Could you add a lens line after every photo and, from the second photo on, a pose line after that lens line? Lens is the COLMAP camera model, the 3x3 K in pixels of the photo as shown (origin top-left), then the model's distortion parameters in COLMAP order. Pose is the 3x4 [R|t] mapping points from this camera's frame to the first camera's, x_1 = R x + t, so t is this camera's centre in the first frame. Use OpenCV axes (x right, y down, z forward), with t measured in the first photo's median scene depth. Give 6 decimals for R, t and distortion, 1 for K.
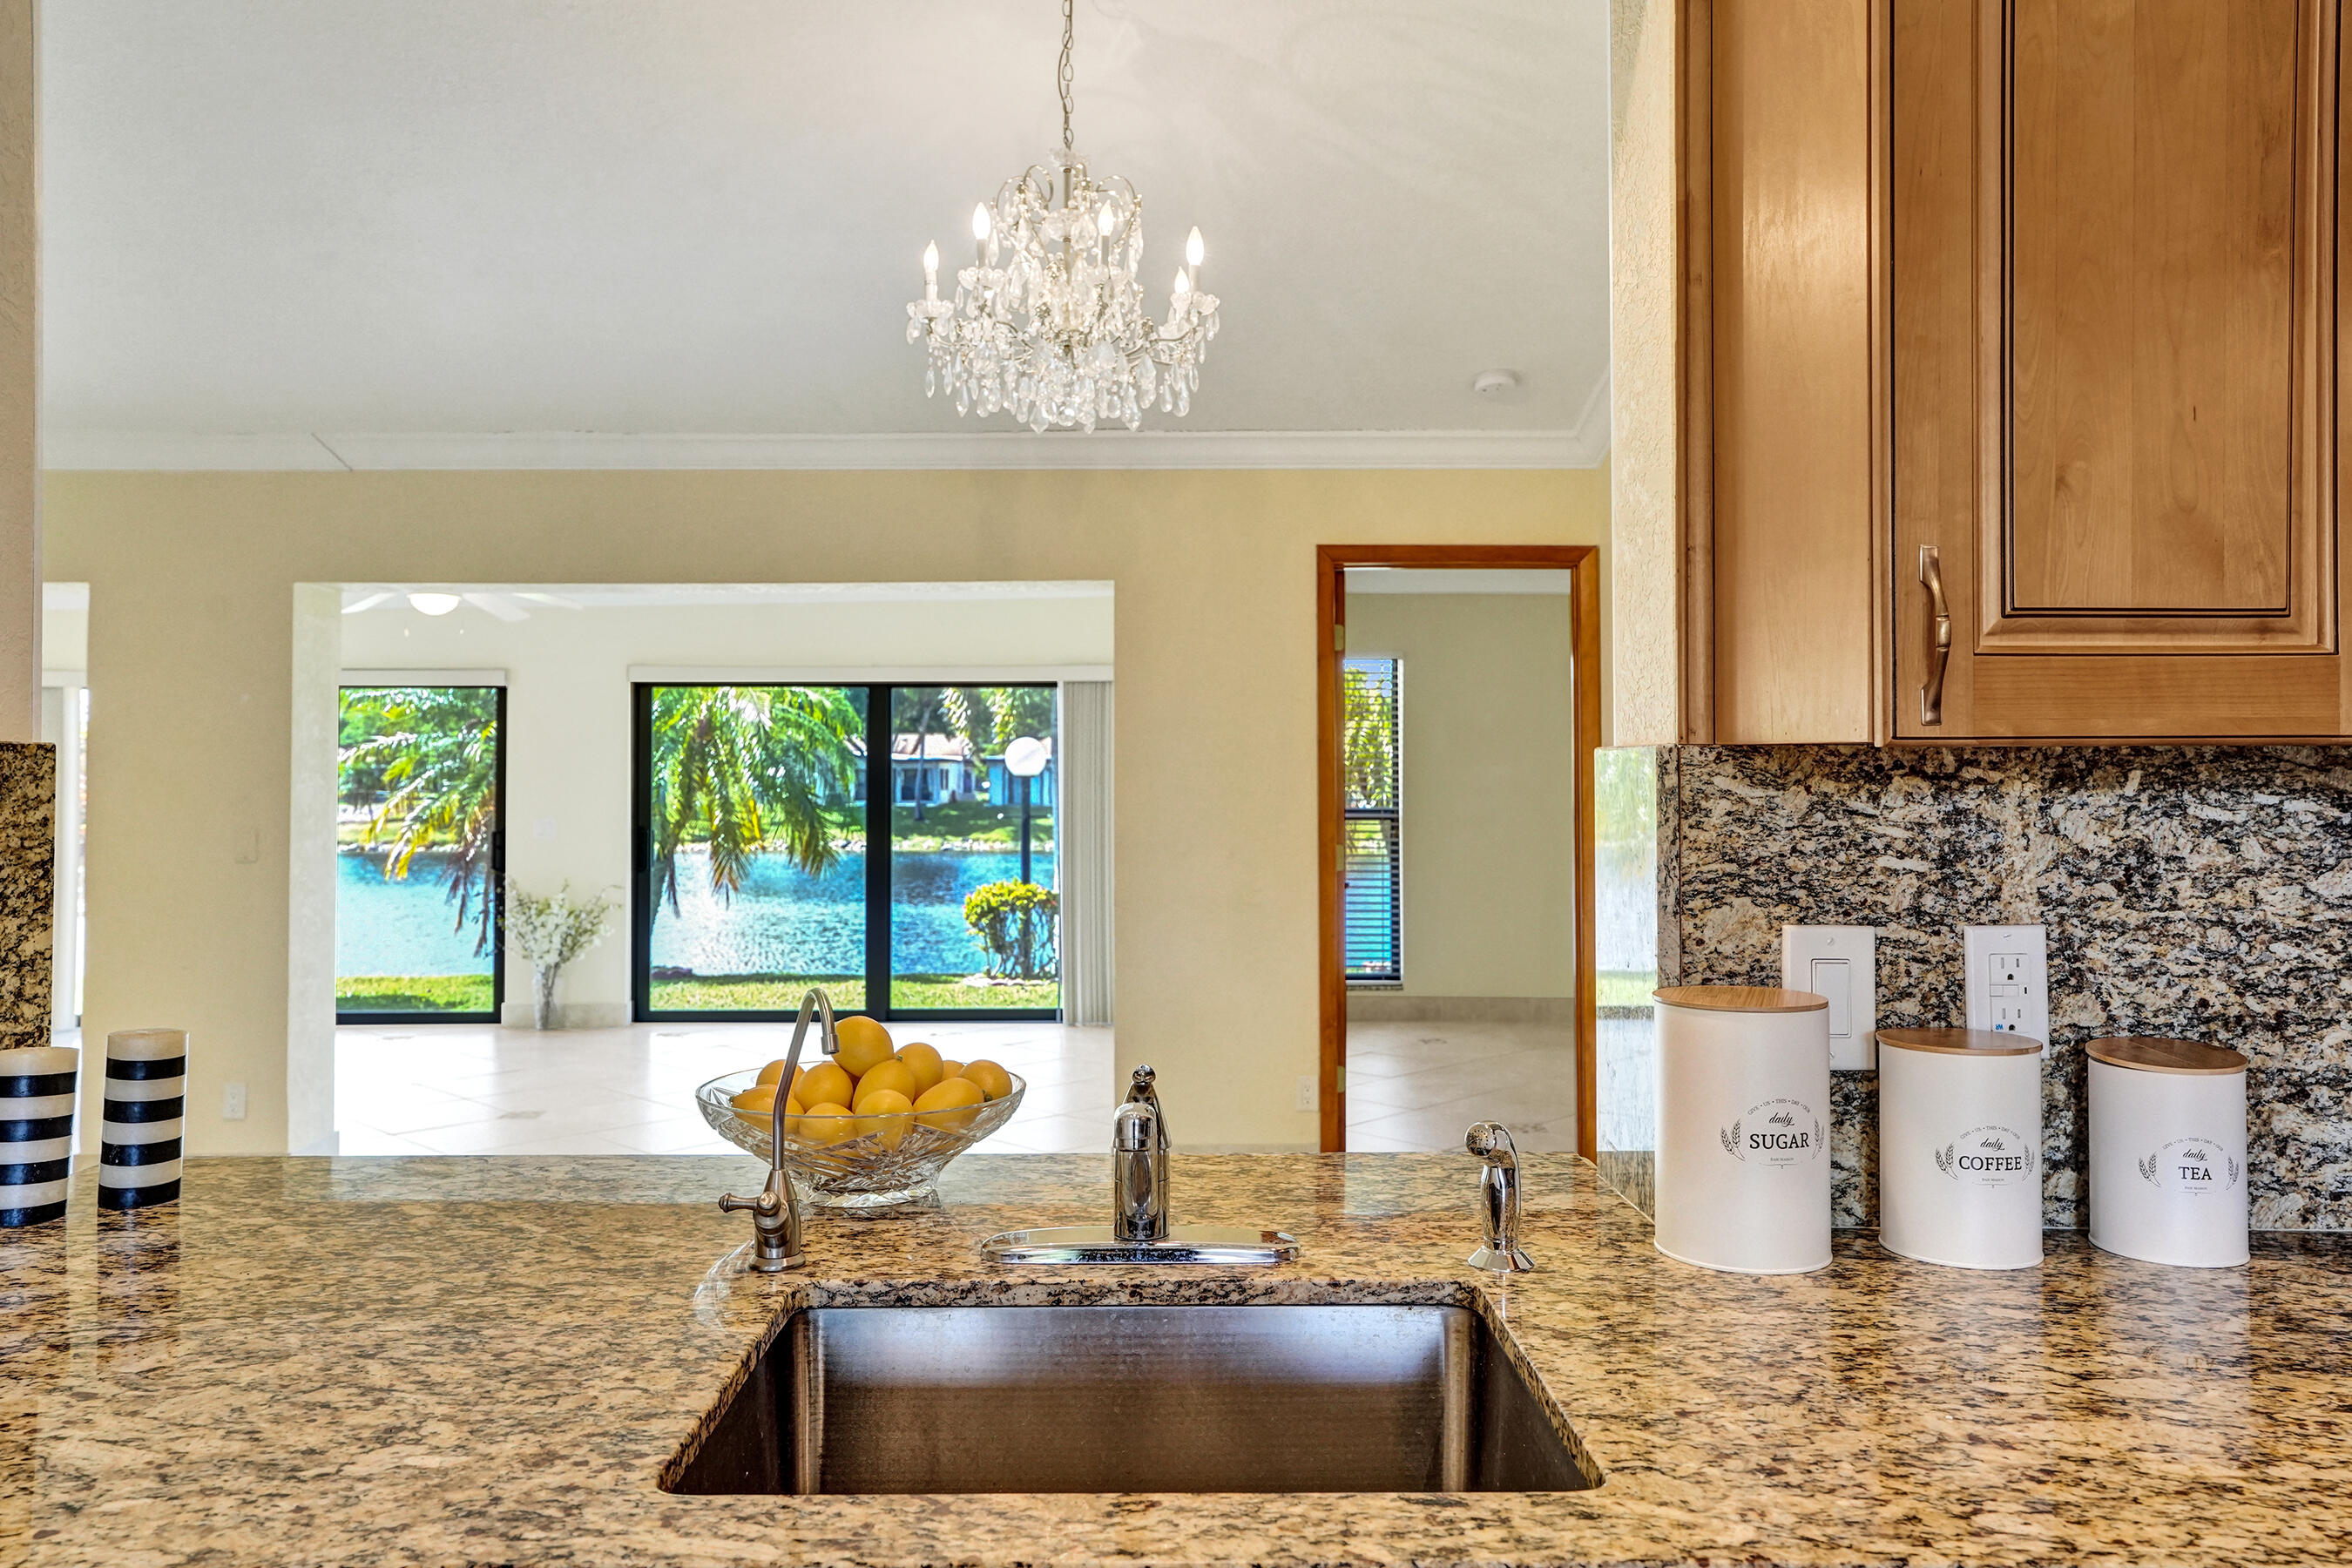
lens RADIAL K [[1680.4, 0, 1180.0], [0, 1680.4, 730.5], [0, 0, 1]] dist [0.007300, 0.002003]
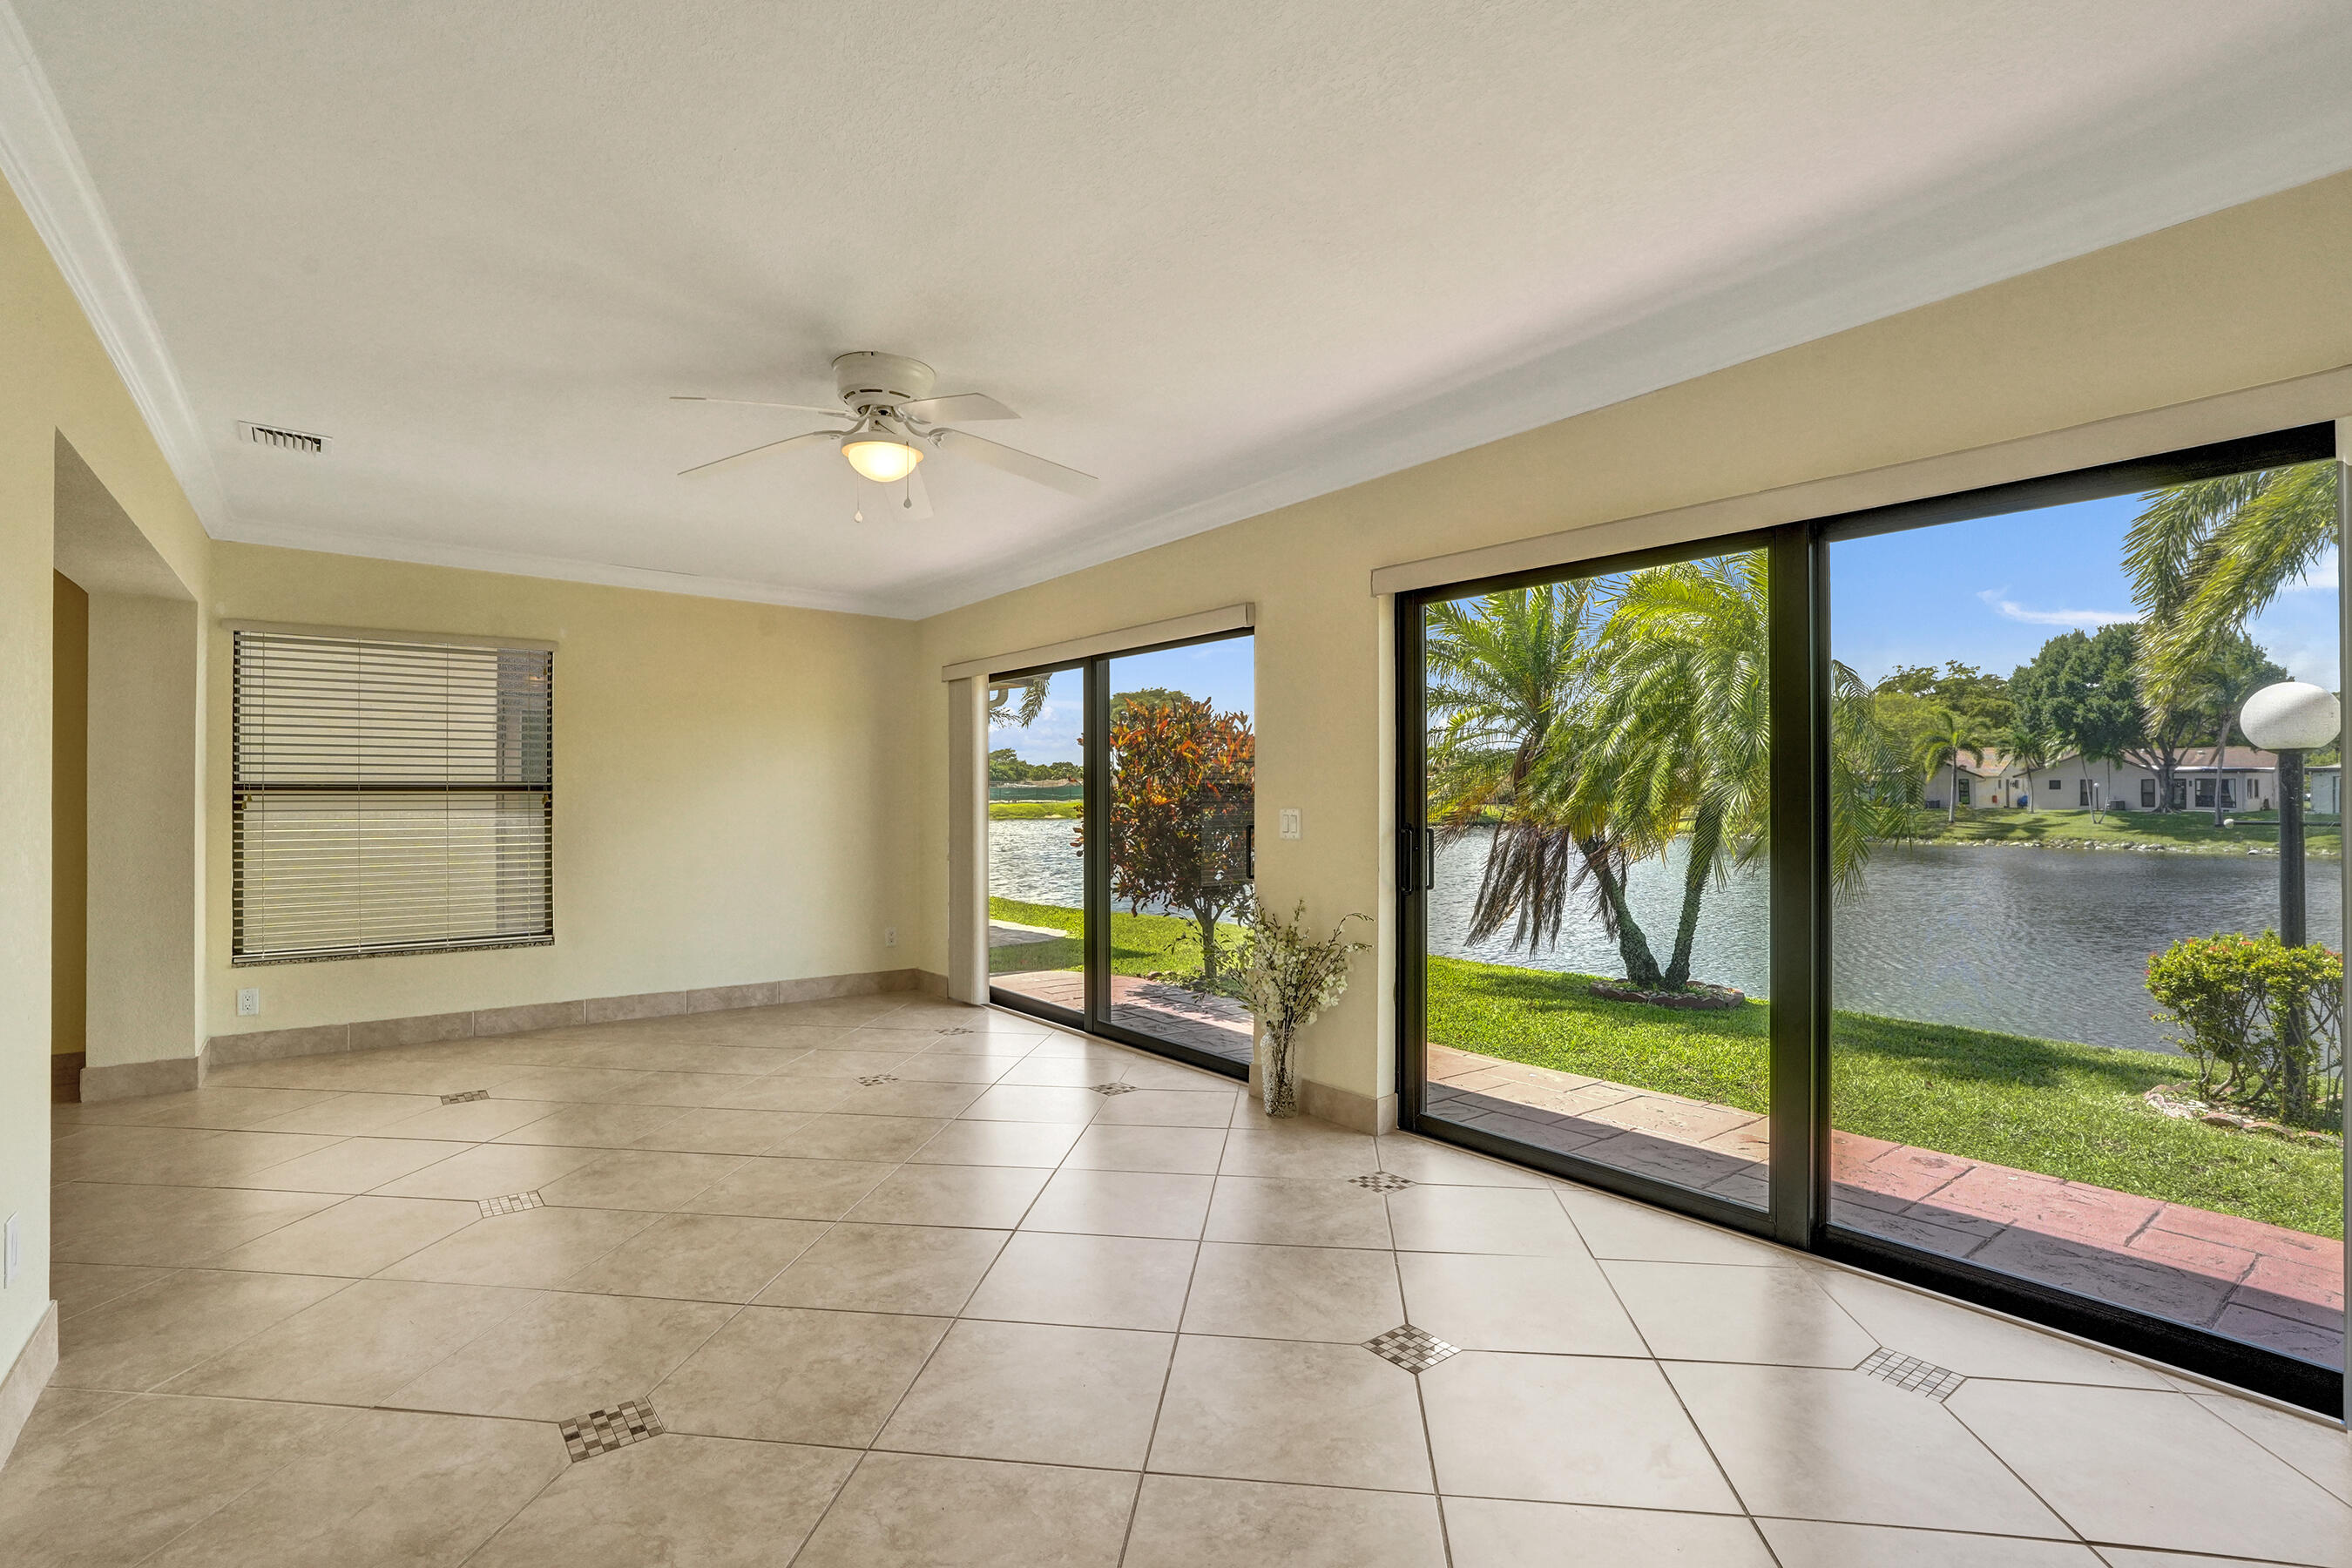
lens RADIAL K [[1111.8, 0, 1194.7], [0, 1111.8, 794.5], [0, 0, 1]] dist [-0.044884, 0.007871]
pose [[0.605207, -0.000483, -0.796068, -0.252757], [0.025451, 0.999500, 0.018742, 0.227299], [0.795661, -0.031604, 0.604917, 3.969297]]
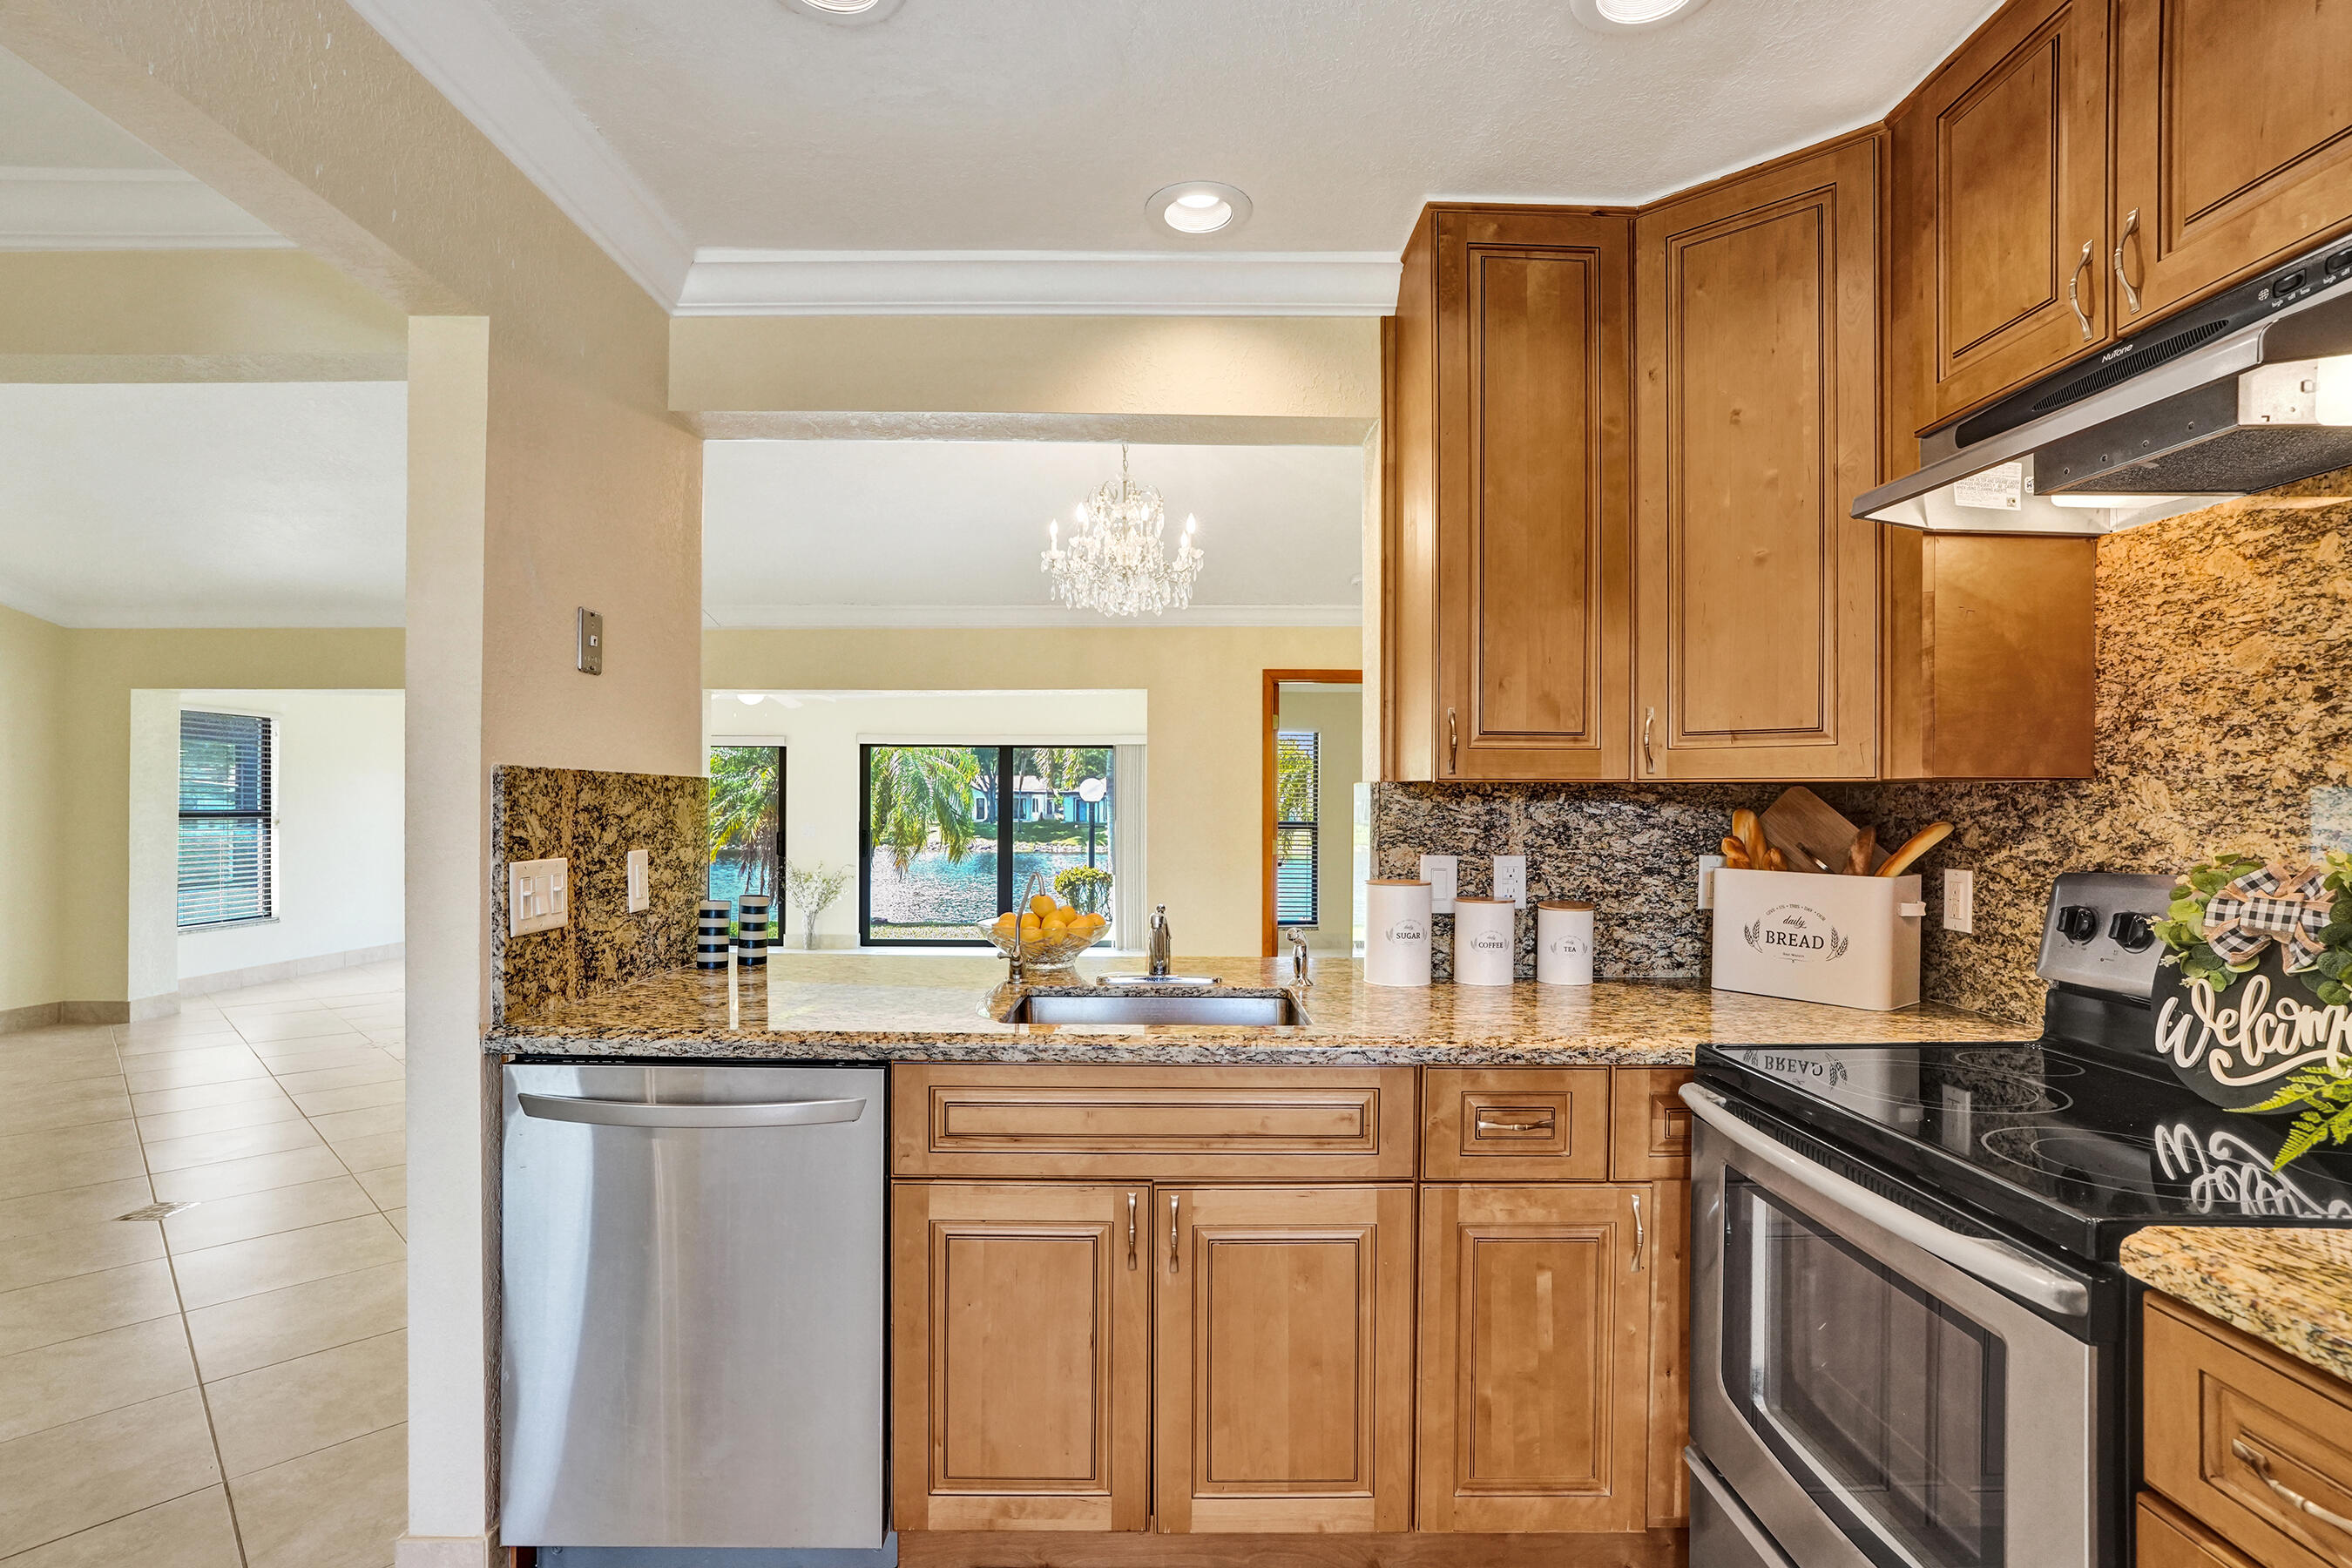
lens RADIAL K [[1111.8, 0, 1184.7], [0, 1111.8, 805.1], [0, 0, 1]] dist [-0.044884, 0.007871]
pose [[0.999974, 0.006258, -0.003559, 0.017398], [-0.006158, 0.999607, 0.027336, 0.000204], [0.003729, -0.027313, 0.999620, -0.605269]]
